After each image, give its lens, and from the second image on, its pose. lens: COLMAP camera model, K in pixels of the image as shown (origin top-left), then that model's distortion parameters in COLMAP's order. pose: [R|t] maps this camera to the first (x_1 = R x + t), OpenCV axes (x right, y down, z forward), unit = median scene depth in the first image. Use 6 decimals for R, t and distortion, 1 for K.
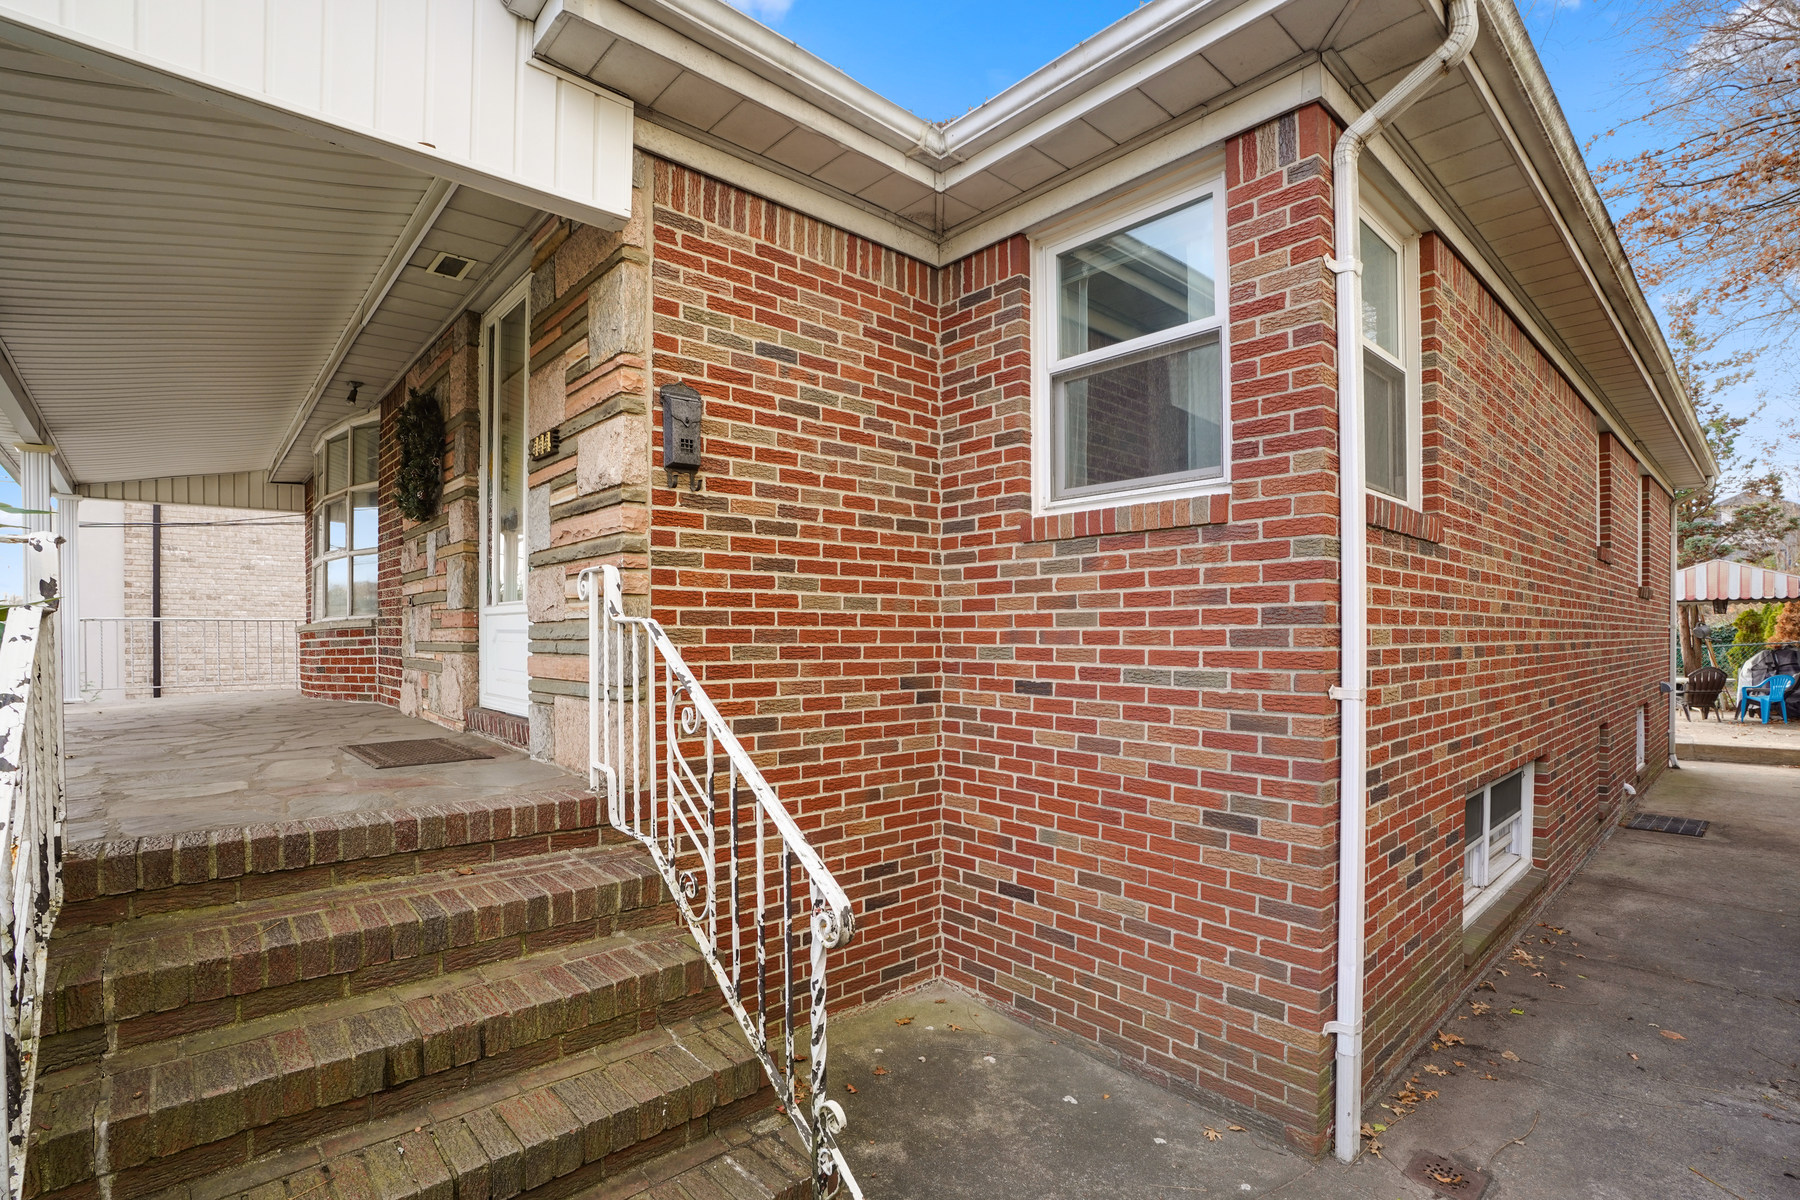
lens RADIAL K [[829.3, 0, 890.1], [0, 829.3, 615.9], [0, 0, 1]] dist [-0.073732, 0.030878]
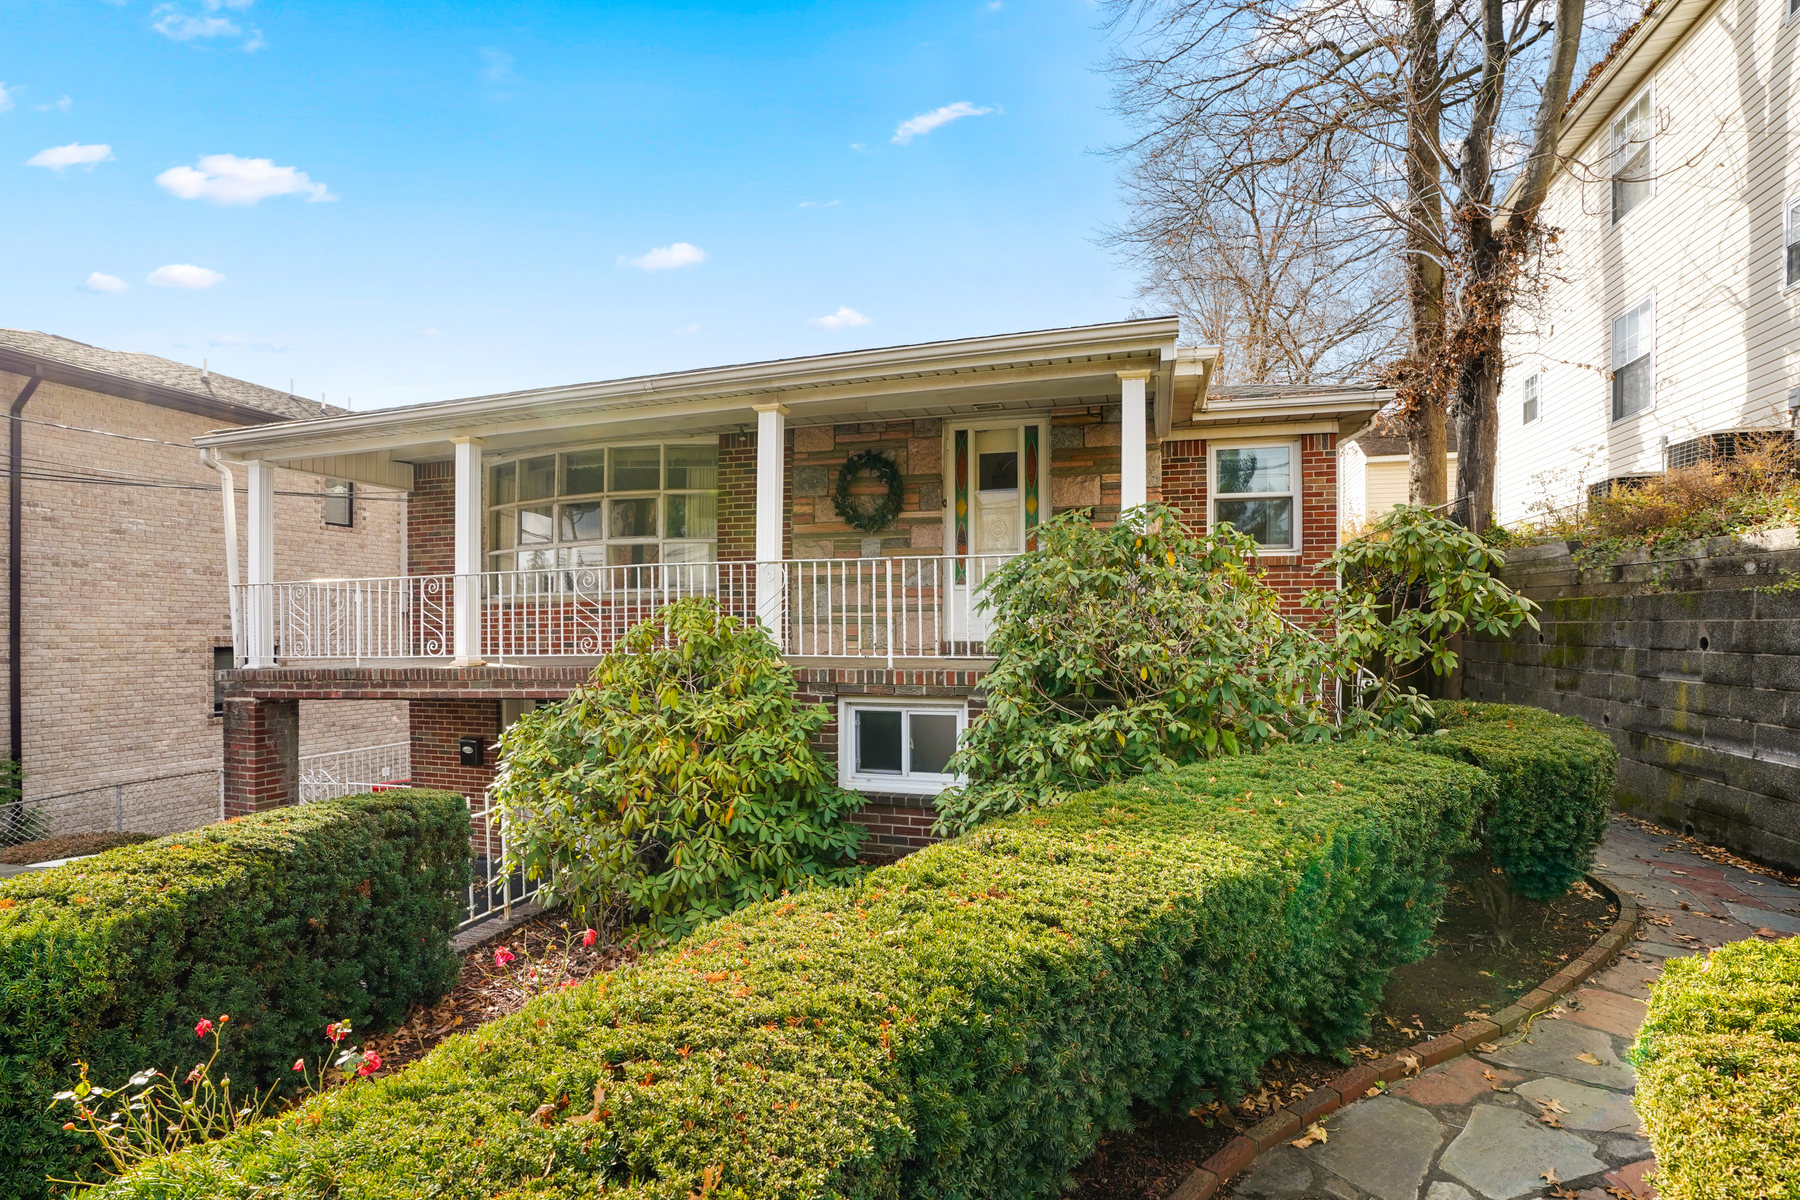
lens RADIAL K [[829.3, 0, 890.1], [0, 829.3, 615.9], [0, 0, 1]] dist [-0.073732, 0.030878]
pose [[0.855322, 0.008040, 0.518034, -1.048958], [-0.012249, 0.999914, 0.004704, 0.032221], [-0.517951, -0.010369, 0.855347, -0.332080]]
